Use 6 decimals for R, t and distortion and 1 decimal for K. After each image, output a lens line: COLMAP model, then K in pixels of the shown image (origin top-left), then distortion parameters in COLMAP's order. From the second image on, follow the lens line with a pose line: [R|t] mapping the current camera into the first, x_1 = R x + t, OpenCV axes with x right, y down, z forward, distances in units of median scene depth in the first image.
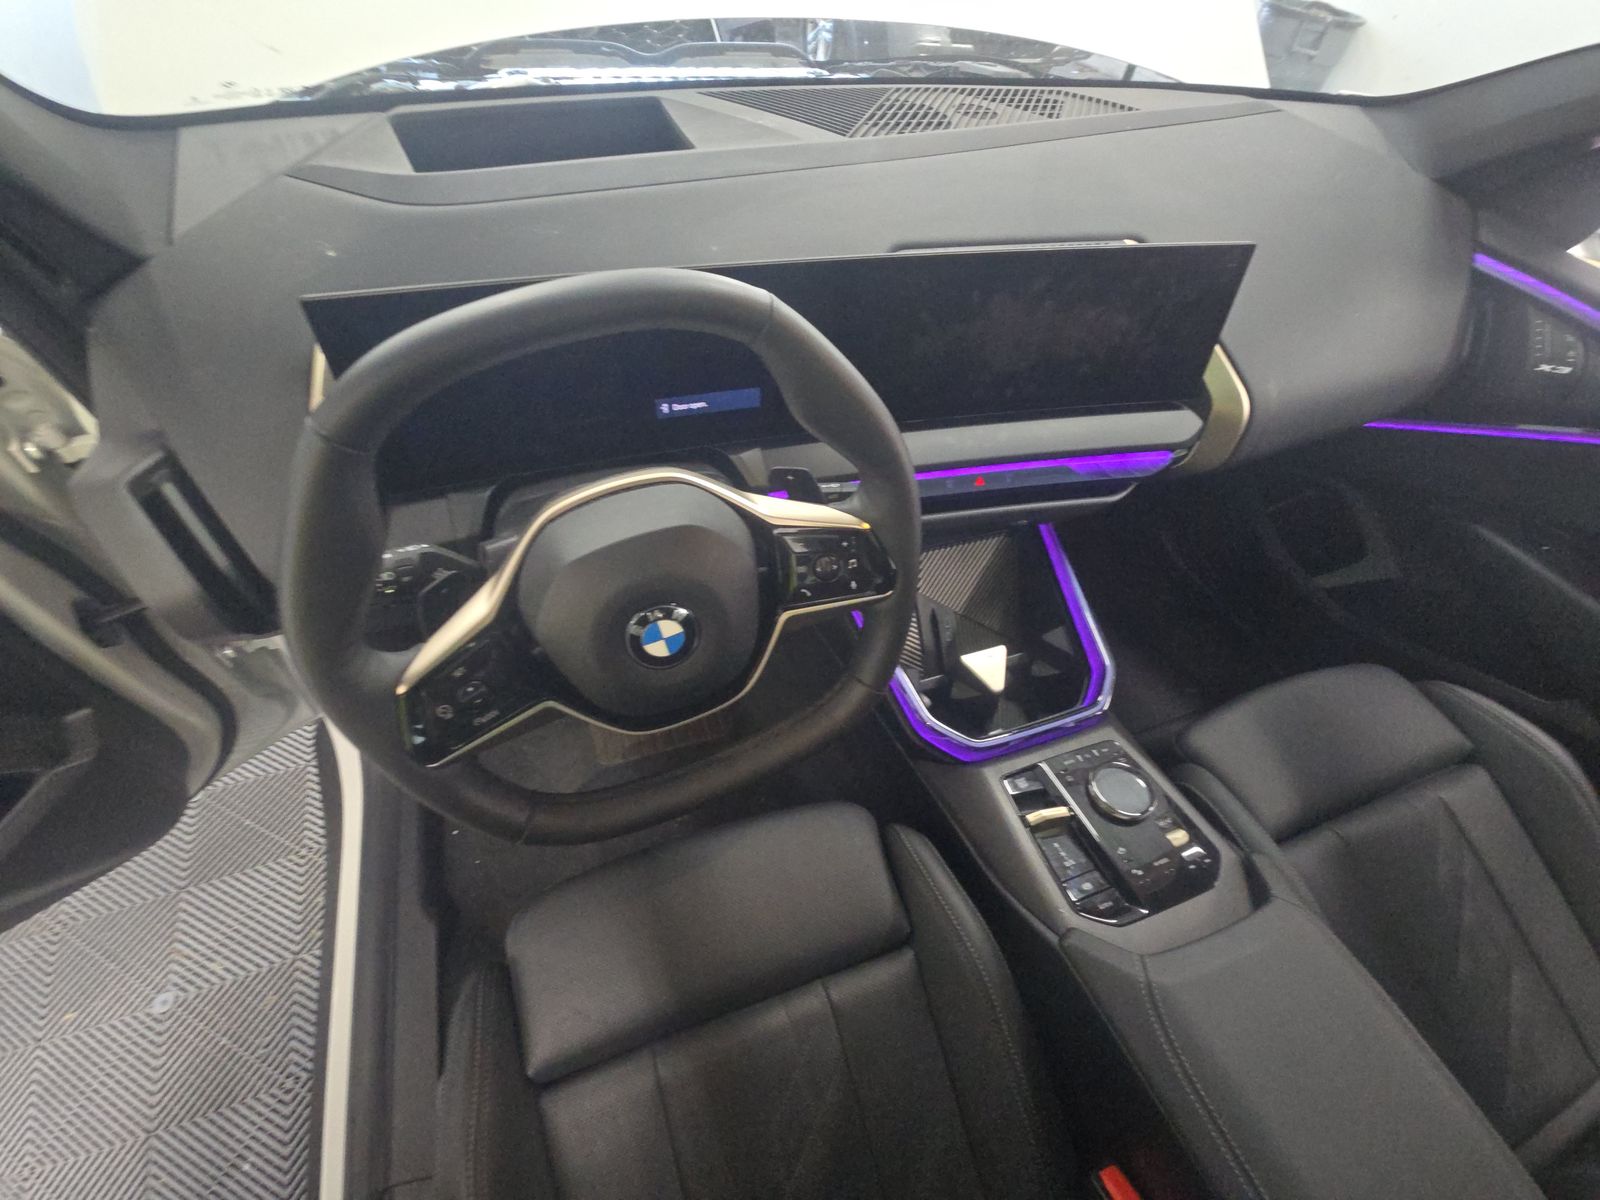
lens RADIAL K [[644.4, 0, 794.4], [0, 644.4, 597.4], [0, 0, 1]] dist [-0.018784, 0.000033]
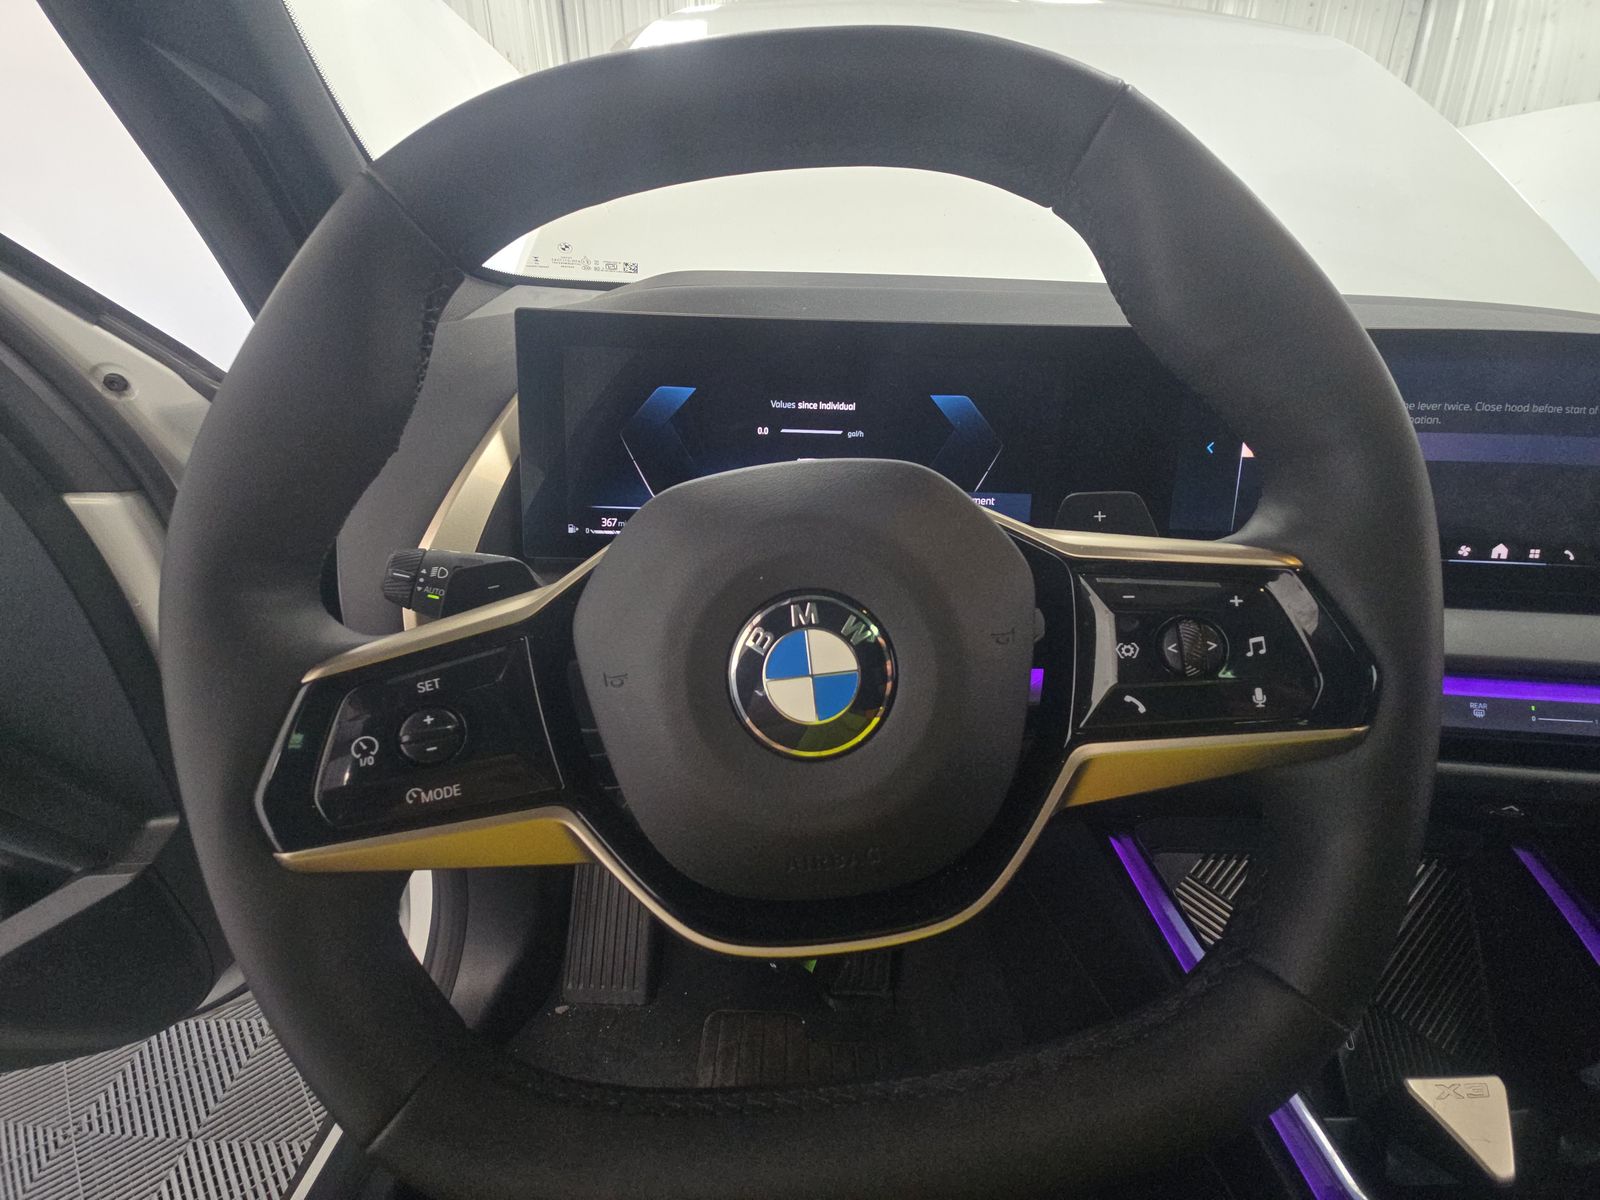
lens RADIAL K [[644.4, 0, 794.4], [0, 644.4, 597.4], [0, 0, 1]] dist [-0.018784, 0.000033]
pose [[0.934422, 0.069010, -0.349419, -0.053632], [-0.237593, 0.851643, -0.467177, 0.190847], [0.265340, 0.519560, 0.812190, 0.513007]]
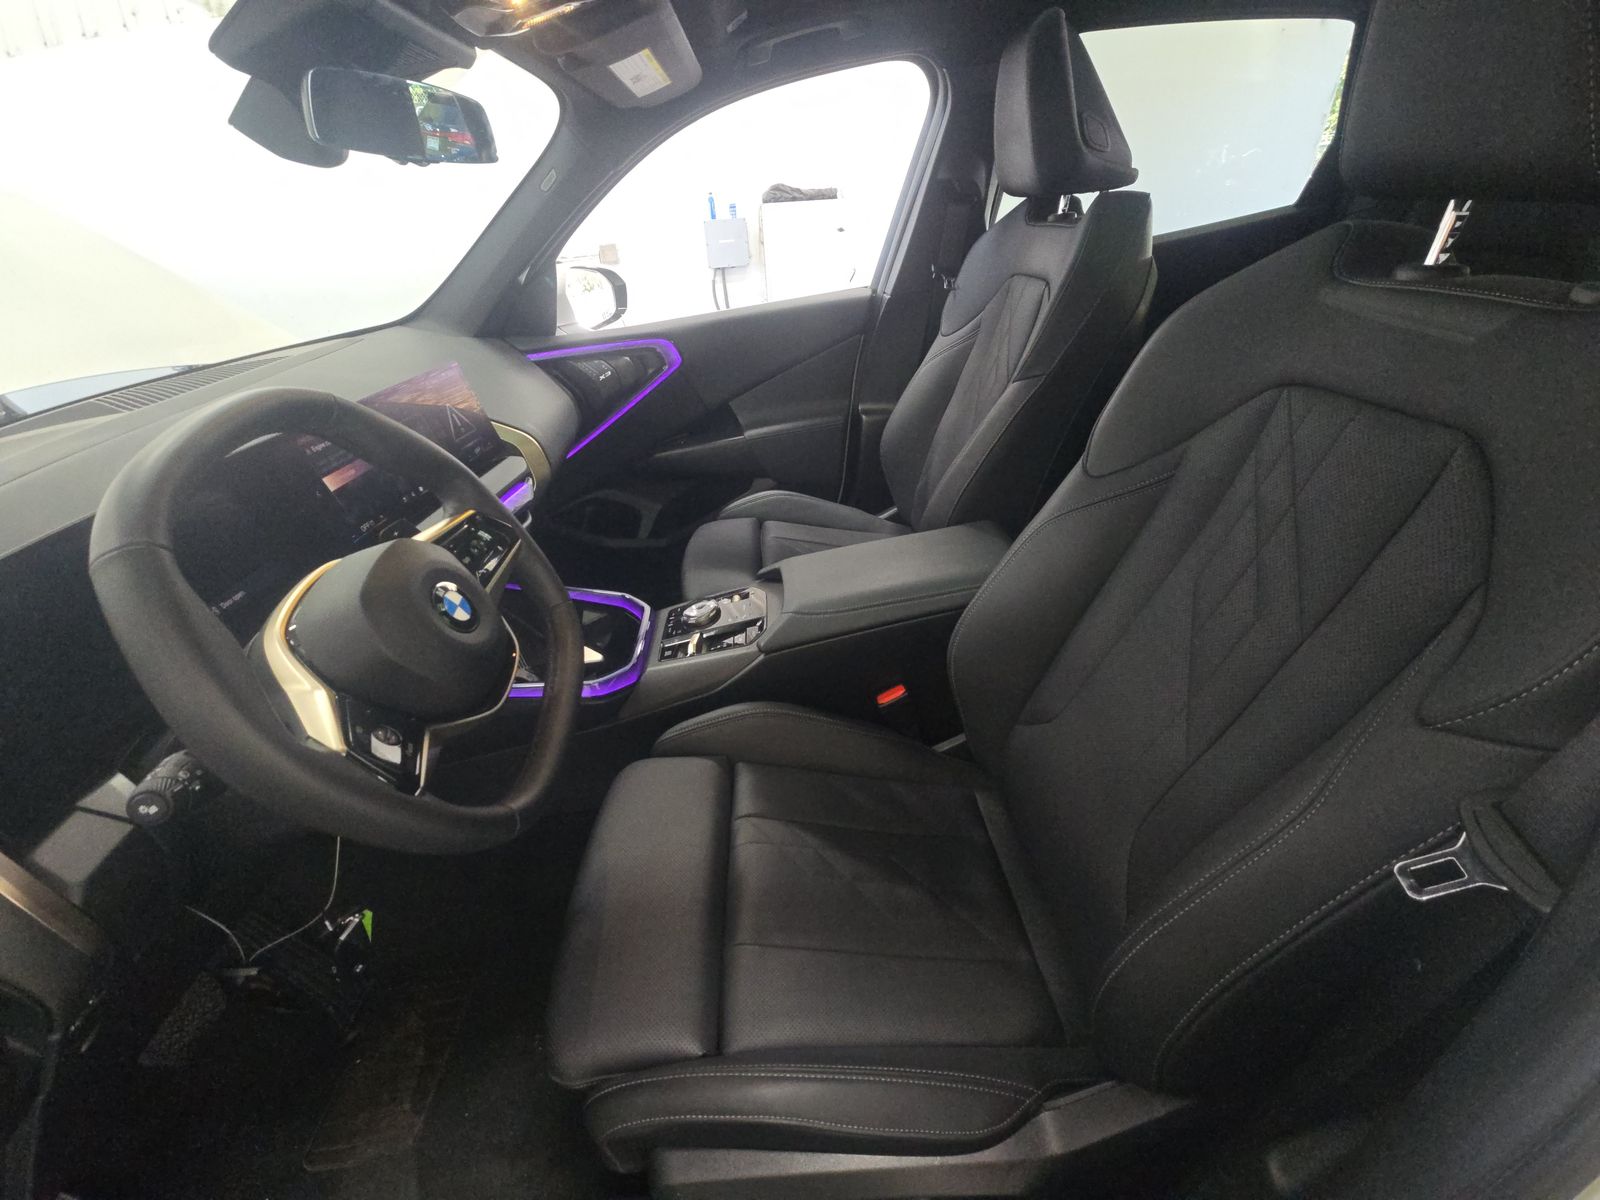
lens RADIAL K [[644.4, 0, 794.4], [0, 644.4, 597.4], [0, 0, 1]] dist [-0.018784, 0.000033]
pose [[0.262775, -0.561655, 0.784534, -0.856797], [0.816893, 0.562207, 0.128876, 0.367012], [-0.513454, 0.607015, 0.606546, -0.109075]]
